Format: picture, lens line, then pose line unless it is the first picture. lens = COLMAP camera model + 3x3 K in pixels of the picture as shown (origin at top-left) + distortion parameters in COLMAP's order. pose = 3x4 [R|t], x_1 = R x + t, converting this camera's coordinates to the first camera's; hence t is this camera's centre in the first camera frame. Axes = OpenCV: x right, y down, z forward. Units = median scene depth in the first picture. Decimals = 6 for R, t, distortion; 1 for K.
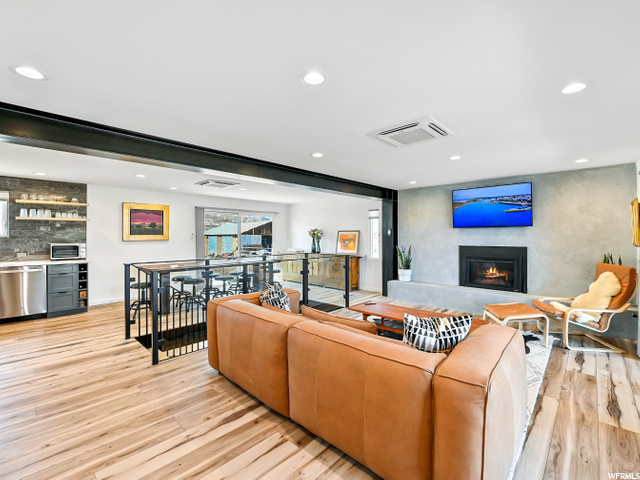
lens RADIAL K [[289.0, 0, 320.7], [0, 289.0, 236.3], [0, 0, 1]] dist [-0.013557, -0.003036]
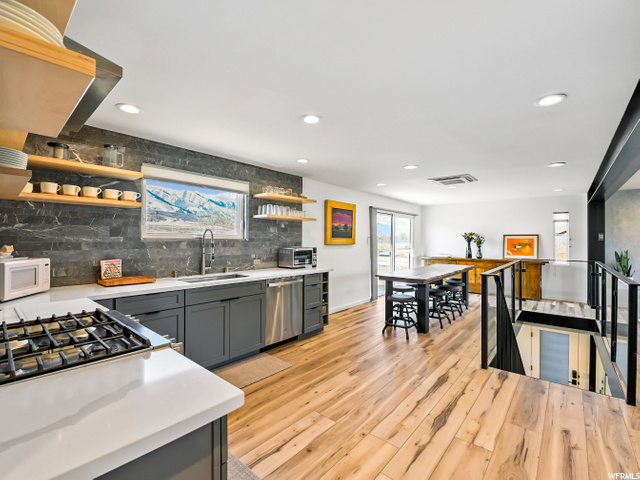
lens RADIAL K [[289.0, 0, 321.0], [0, 289.0, 235.2], [0, 0, 1]] dist [-0.013557, -0.003036]
pose [[0.998839, 0.005768, 0.047836, -0.850162], [-0.004905, 0.999824, -0.018129, 0.003345], [-0.047933, 0.017873, 0.998691, 0.160068]]
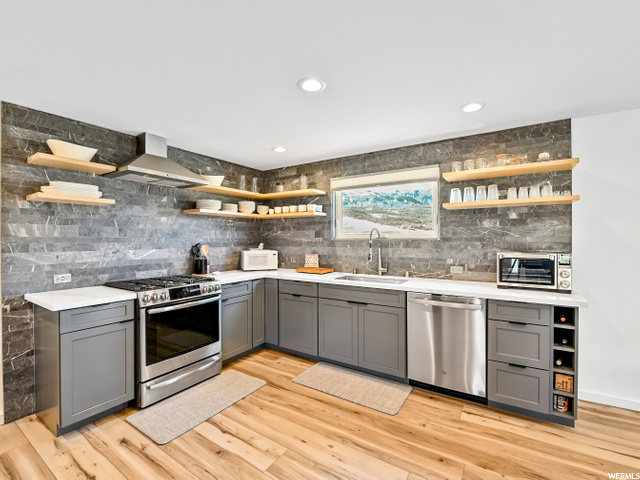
lens RADIAL K [[292.8, 0, 317.3], [0, 292.8, 237.5], [0, 0, 1]] dist [-0.016520, -0.000514]
pose [[0.175170, -0.009006, -0.984497, -0.479191], [-0.001098, 0.999956, -0.009343, 0.004590], [0.984538, 0.002717, 0.175152, 0.571313]]
